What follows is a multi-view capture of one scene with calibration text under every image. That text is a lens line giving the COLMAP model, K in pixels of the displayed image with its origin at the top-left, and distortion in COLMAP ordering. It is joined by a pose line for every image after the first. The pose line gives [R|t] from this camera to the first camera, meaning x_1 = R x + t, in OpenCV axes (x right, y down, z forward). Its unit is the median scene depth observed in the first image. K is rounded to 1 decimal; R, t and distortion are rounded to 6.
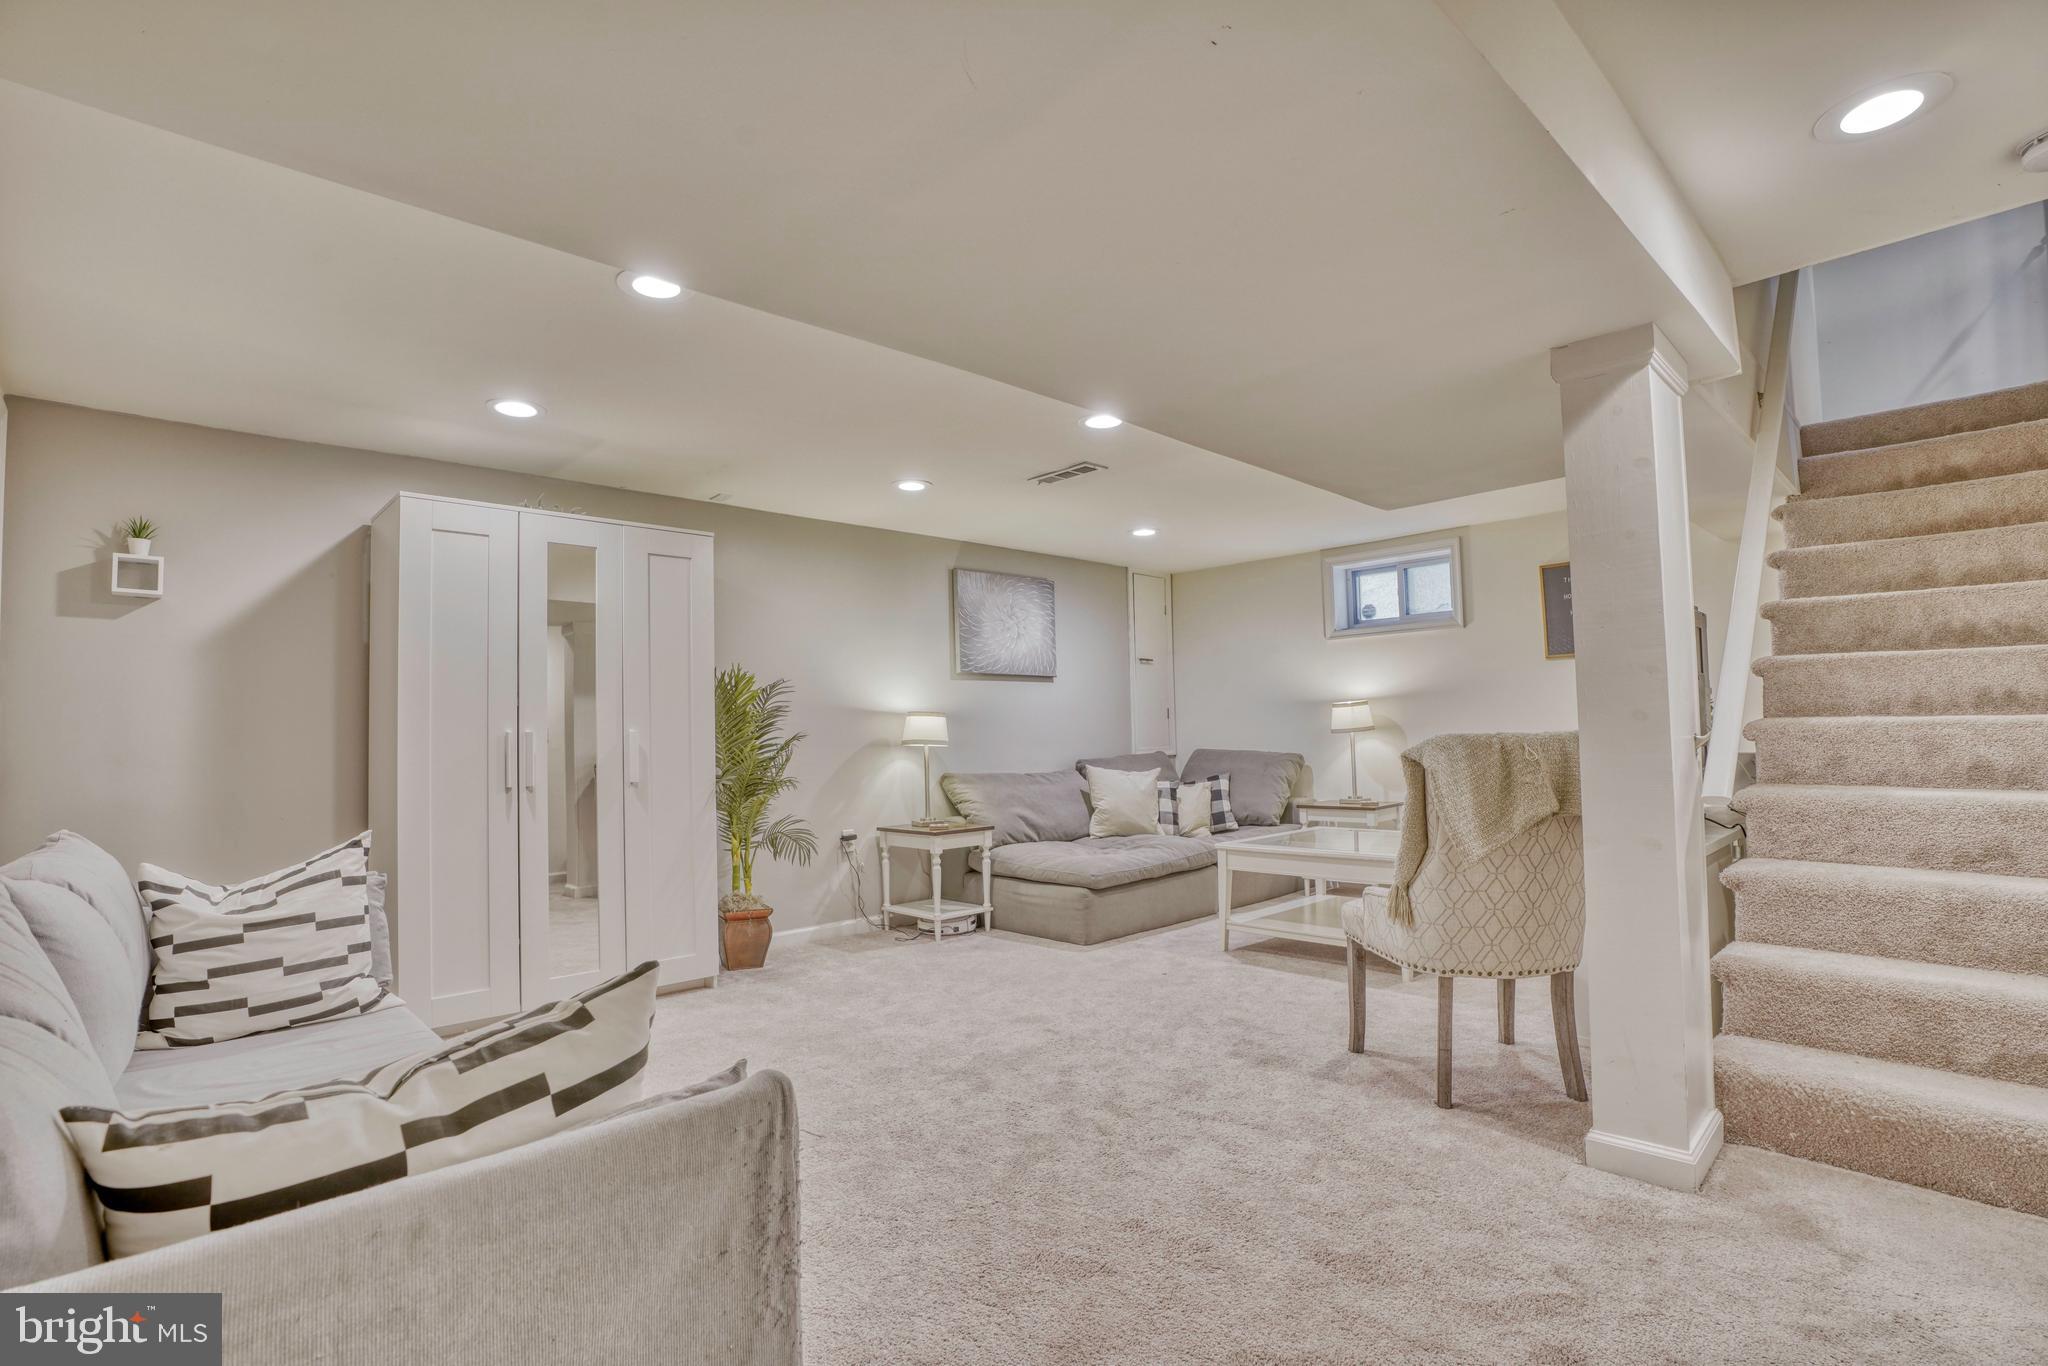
lens RADIAL K [[973.3, 0, 1014.4], [0, 973.3, 695.3], [0, 0, 1]] dist [-0.063722, 0.027761]
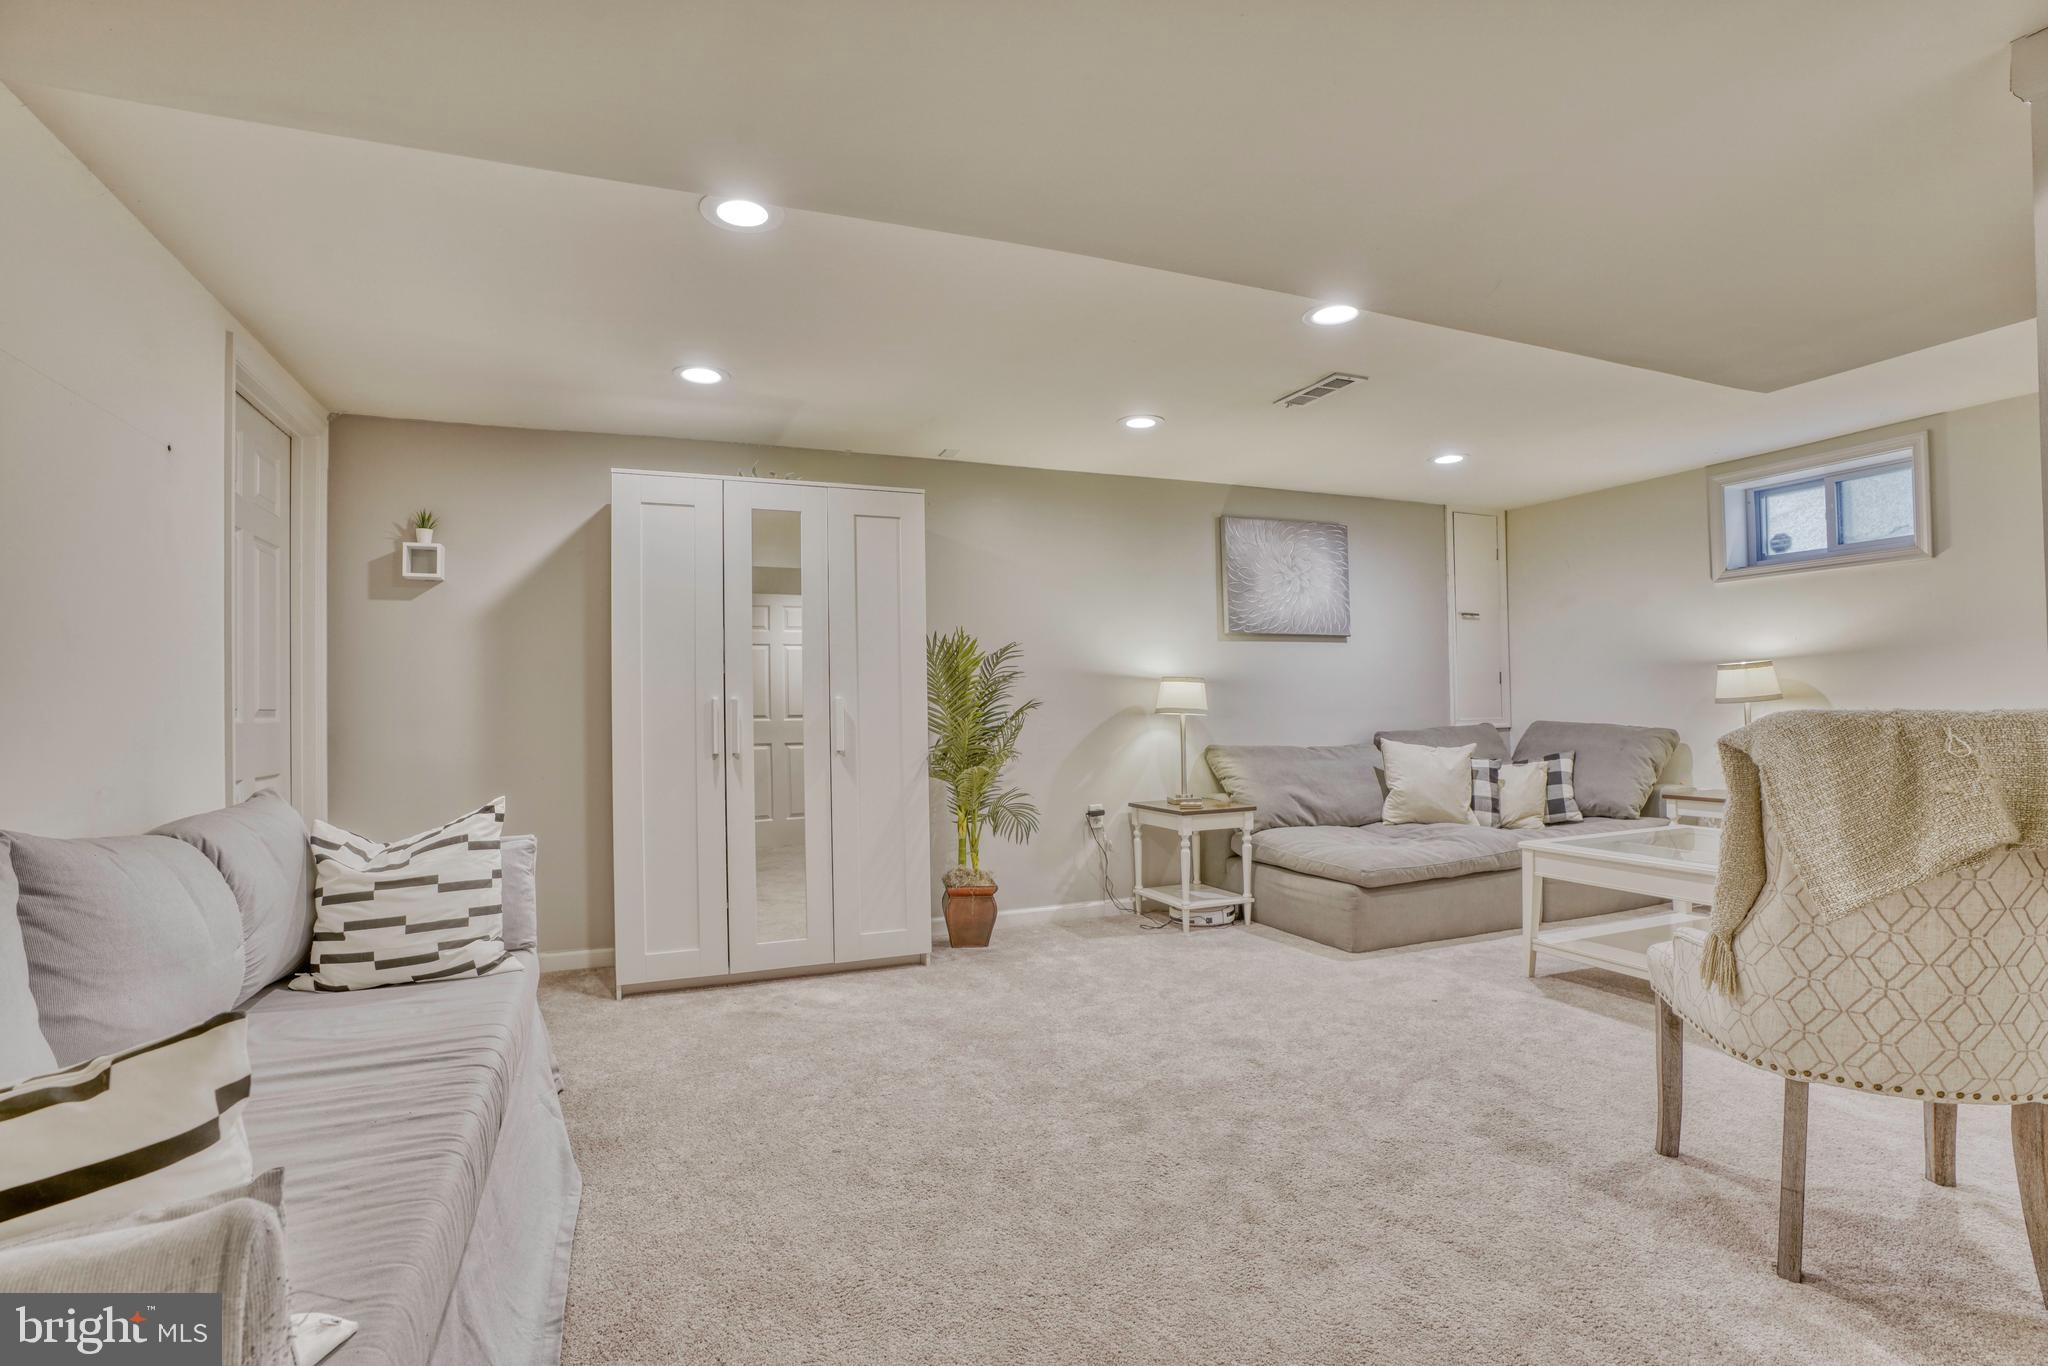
lens RADIAL K [[973.3, 0, 1014.4], [0, 973.3, 695.3], [0, 0, 1]] dist [-0.063722, 0.027761]
pose [[0.932120, 0.003006, -0.362136, 0.110038], [0.010039, 0.999367, 0.034135, 0.001941], [0.362010, -0.035454, 0.931500, 0.128493]]
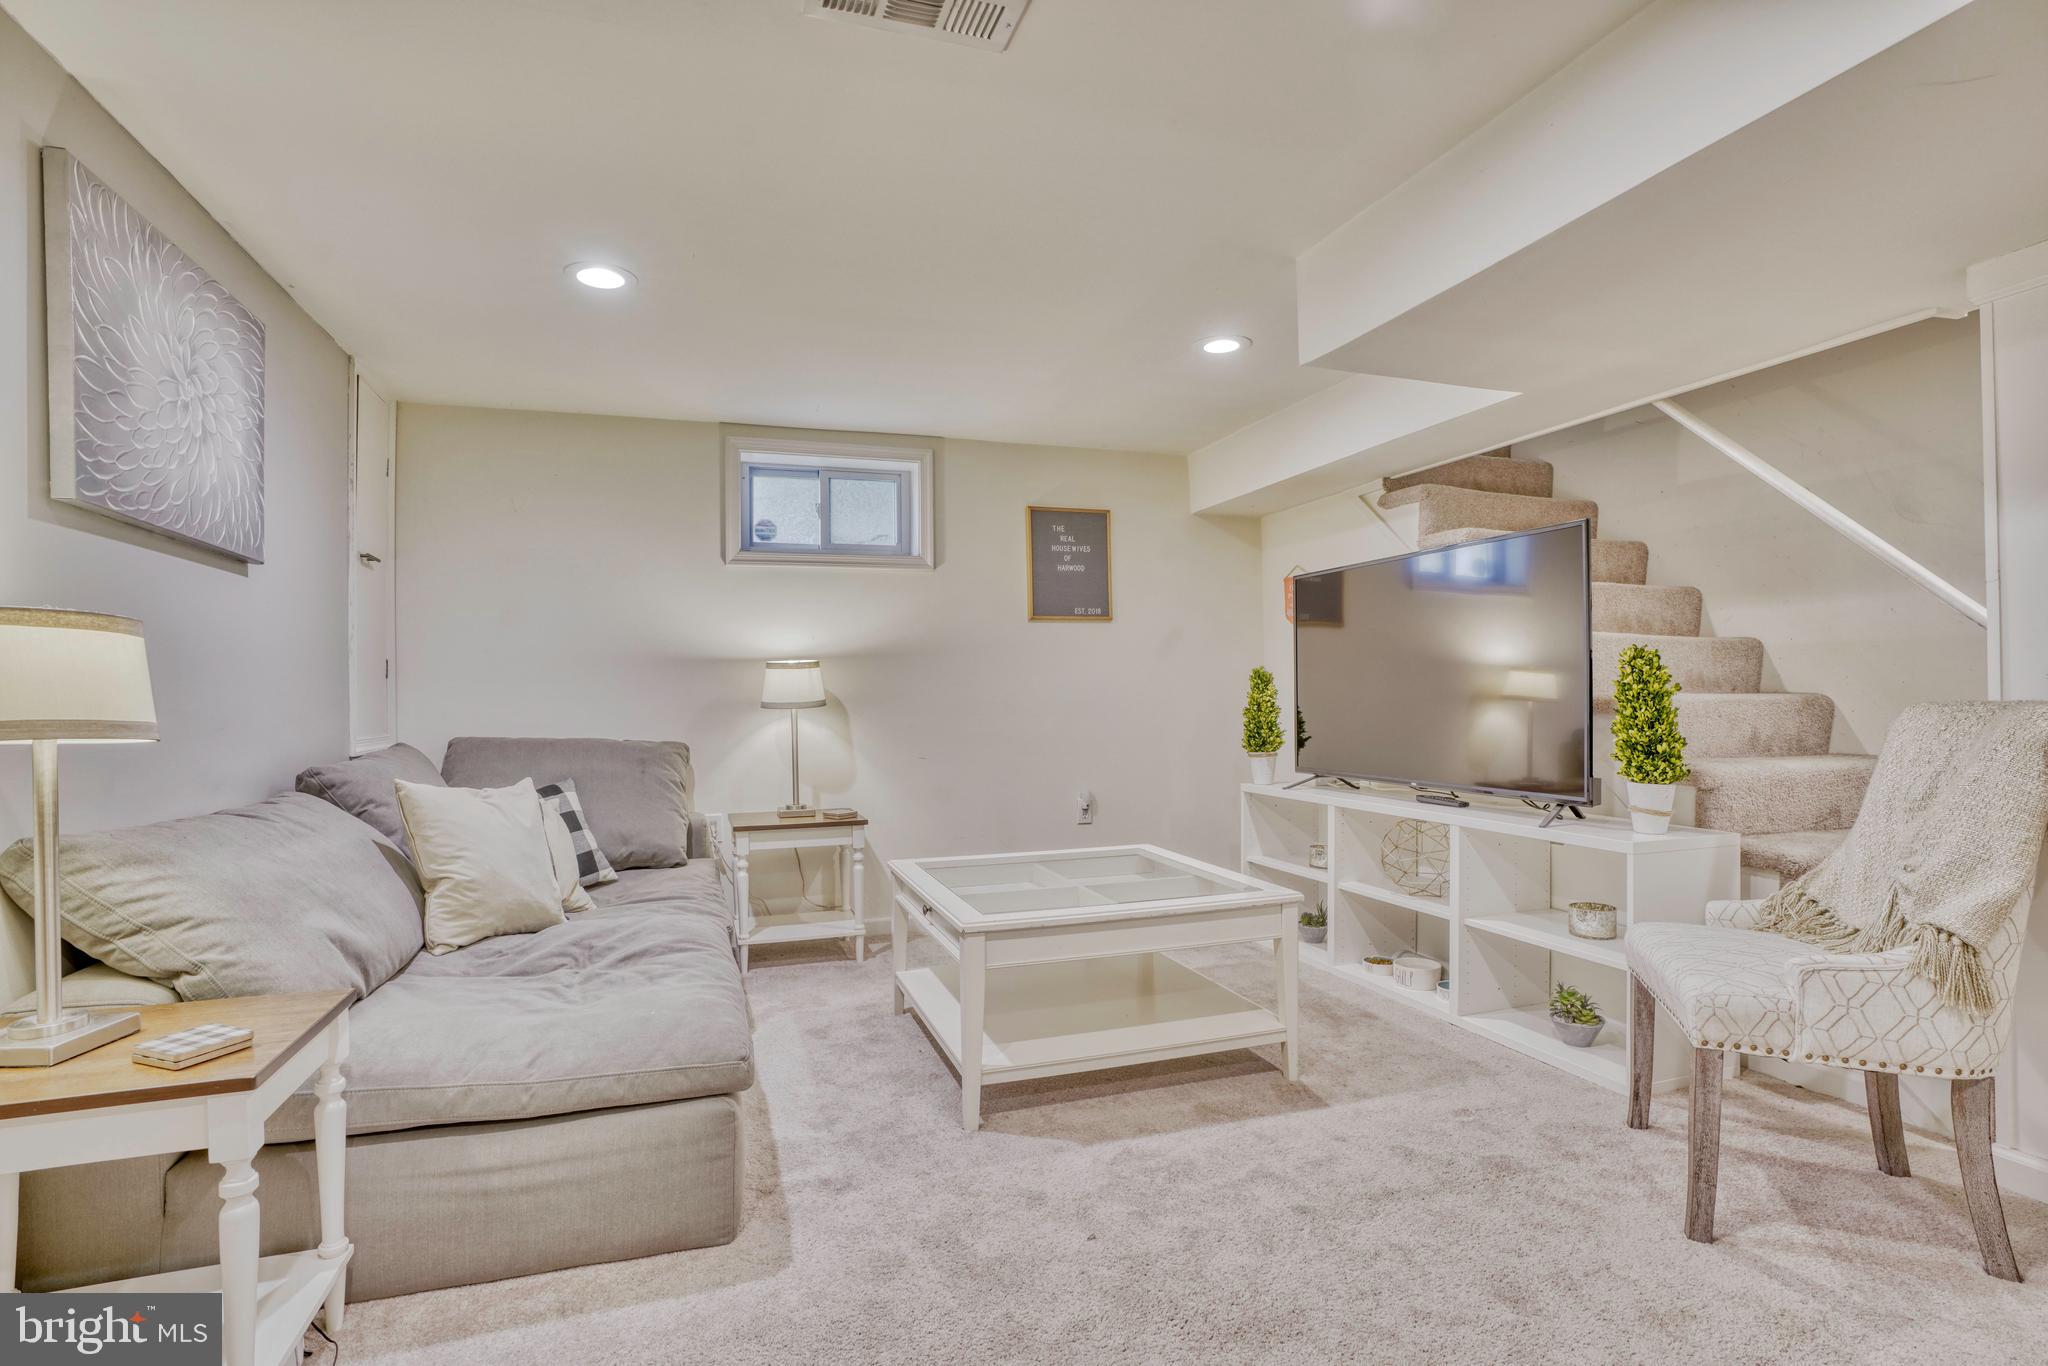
lens RADIAL K [[973.3, 0, 1014.4], [0, 973.3, 695.3], [0, 0, 1]] dist [-0.063722, 0.027761]
pose [[0.423339, 0.017992, 0.905793, -0.254360], [-0.038525, 0.999256, -0.001843, 0.034501], [-0.905152, -0.034116, 0.423717, 0.801536]]
